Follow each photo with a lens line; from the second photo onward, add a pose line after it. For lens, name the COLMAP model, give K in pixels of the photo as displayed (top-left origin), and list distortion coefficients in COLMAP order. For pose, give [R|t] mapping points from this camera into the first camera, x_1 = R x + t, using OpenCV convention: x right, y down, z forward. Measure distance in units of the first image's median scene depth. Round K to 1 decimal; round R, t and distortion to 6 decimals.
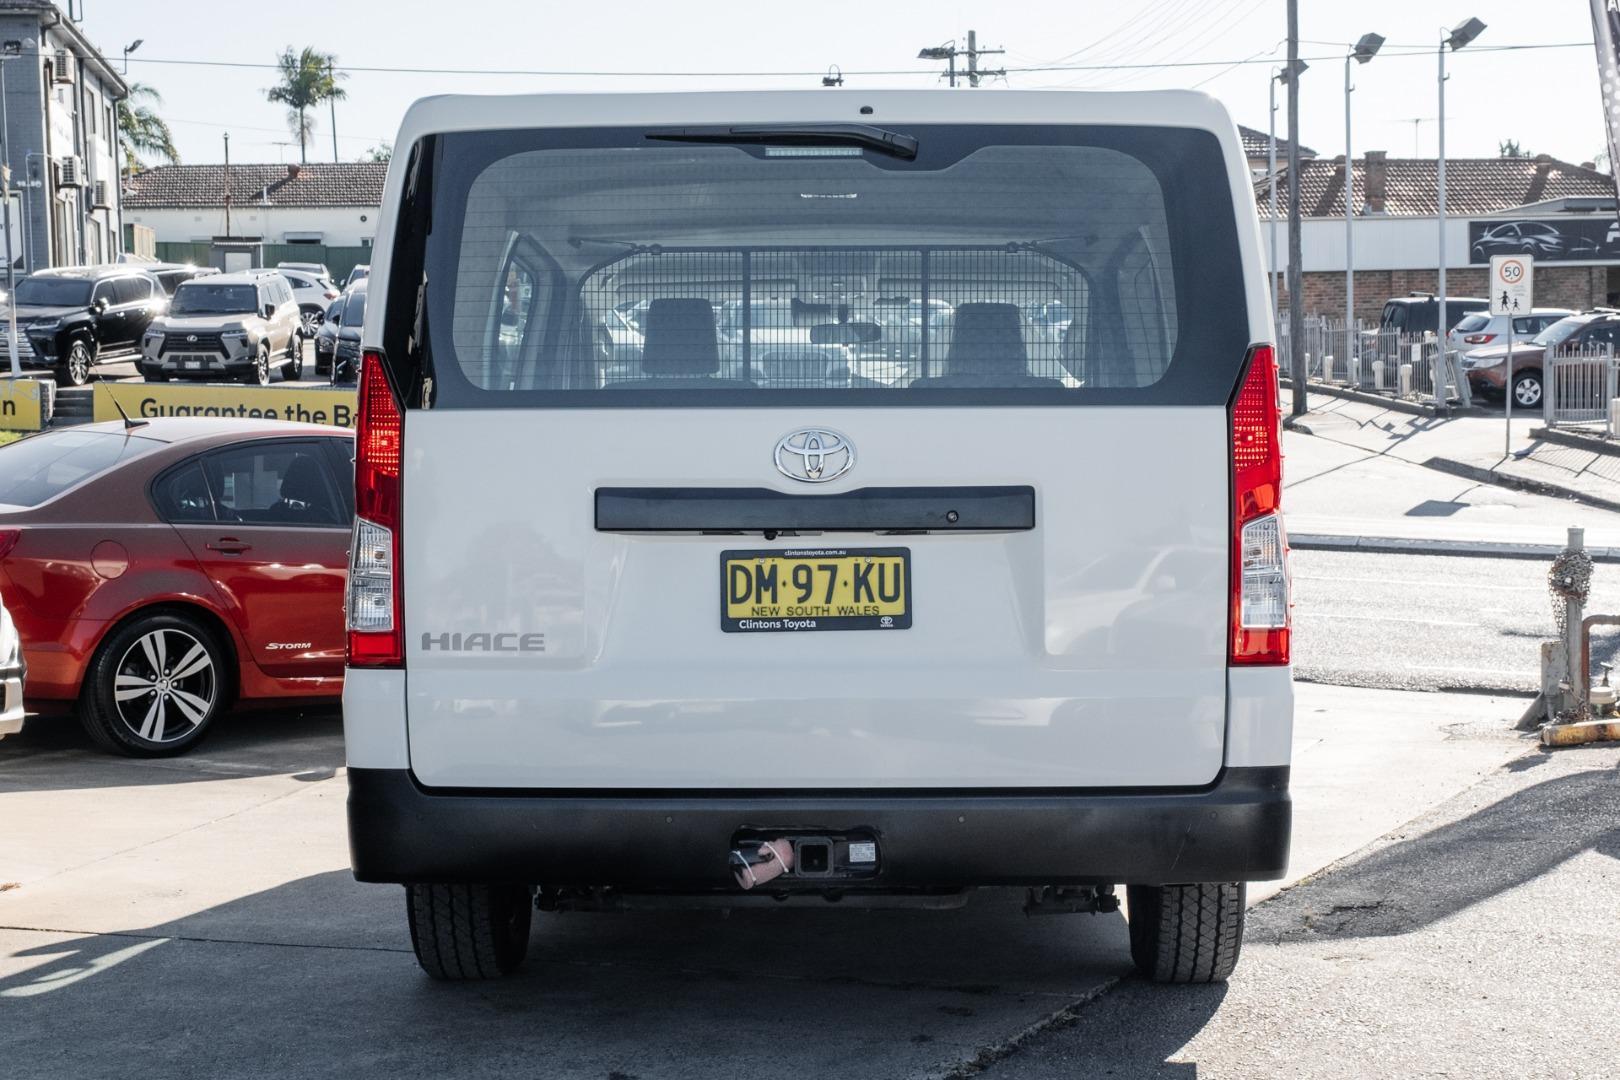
lens RADIAL K [[2872.1, 0, 810.0], [0, 2872.1, 569.3], [0, 0, 1]] dist [0.127876, -0.057866]
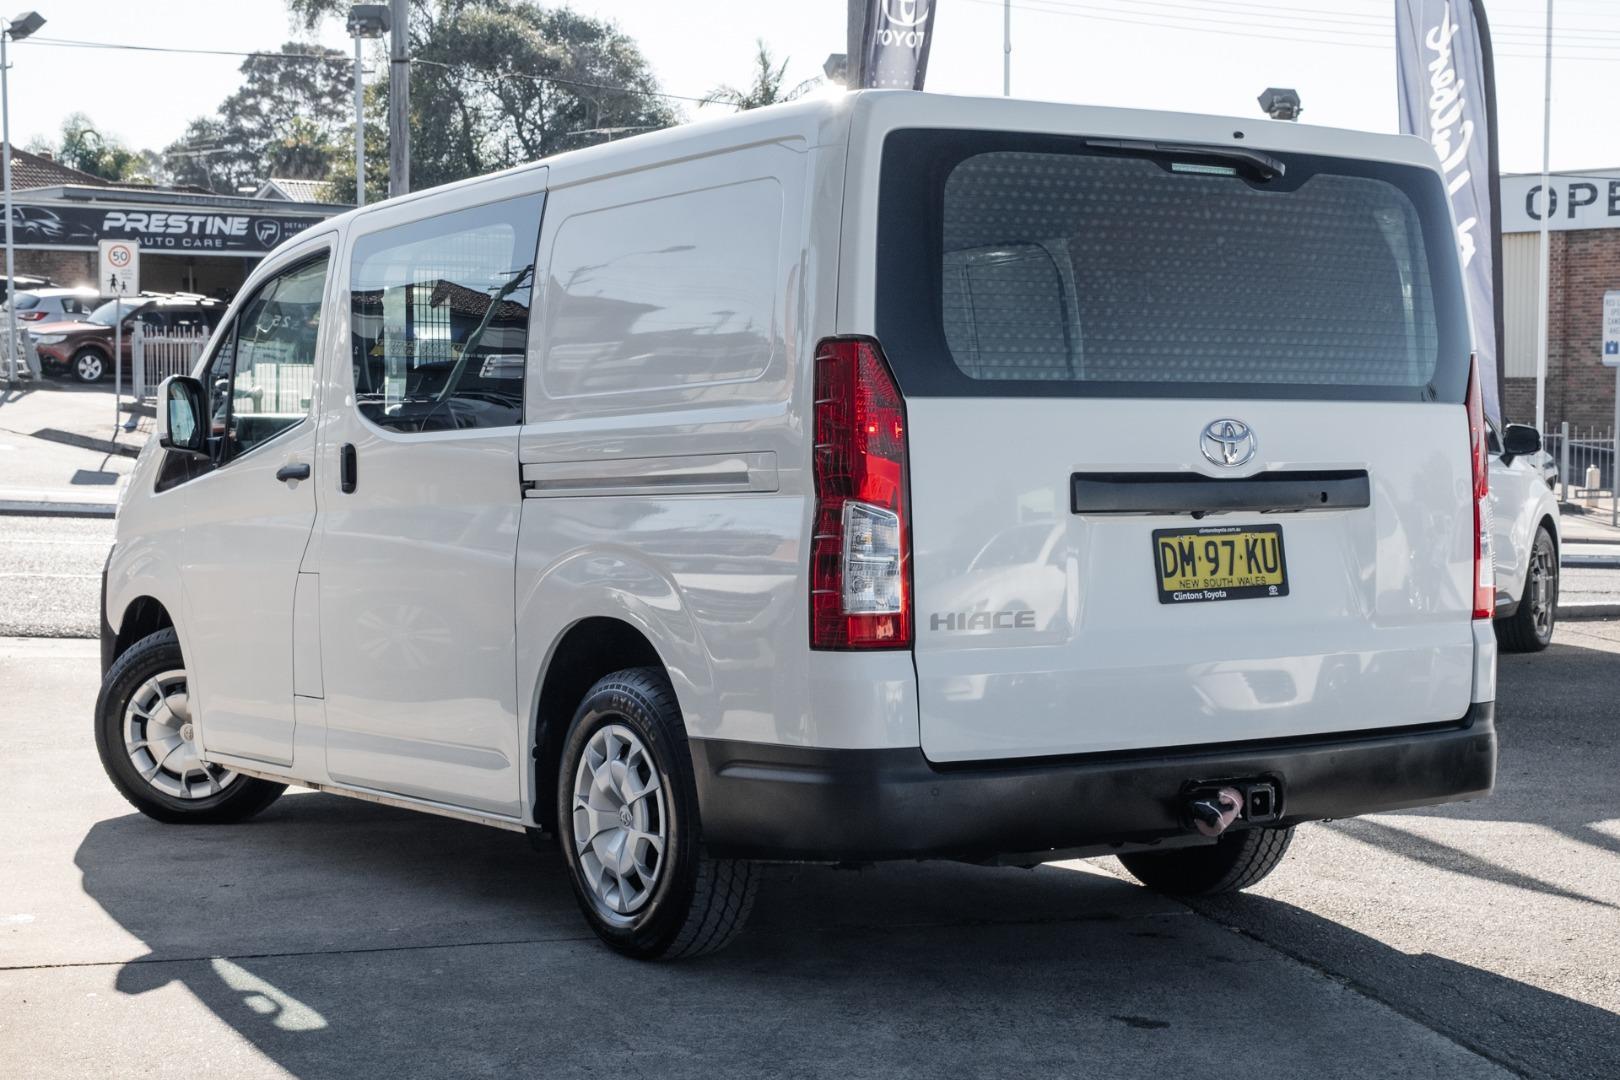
lens RADIAL K [[2663.5, 0, 810.0], [0, 2663.5, 540.0], [0, 0, 1]] dist [0.093390, 0.117609]
pose [[0.819887, -0.018948, 0.572212, -0.719747], [0.016913, 0.999818, 0.008874, -0.013711], [-0.572276, 0.002402, 0.820057, 0.242288]]
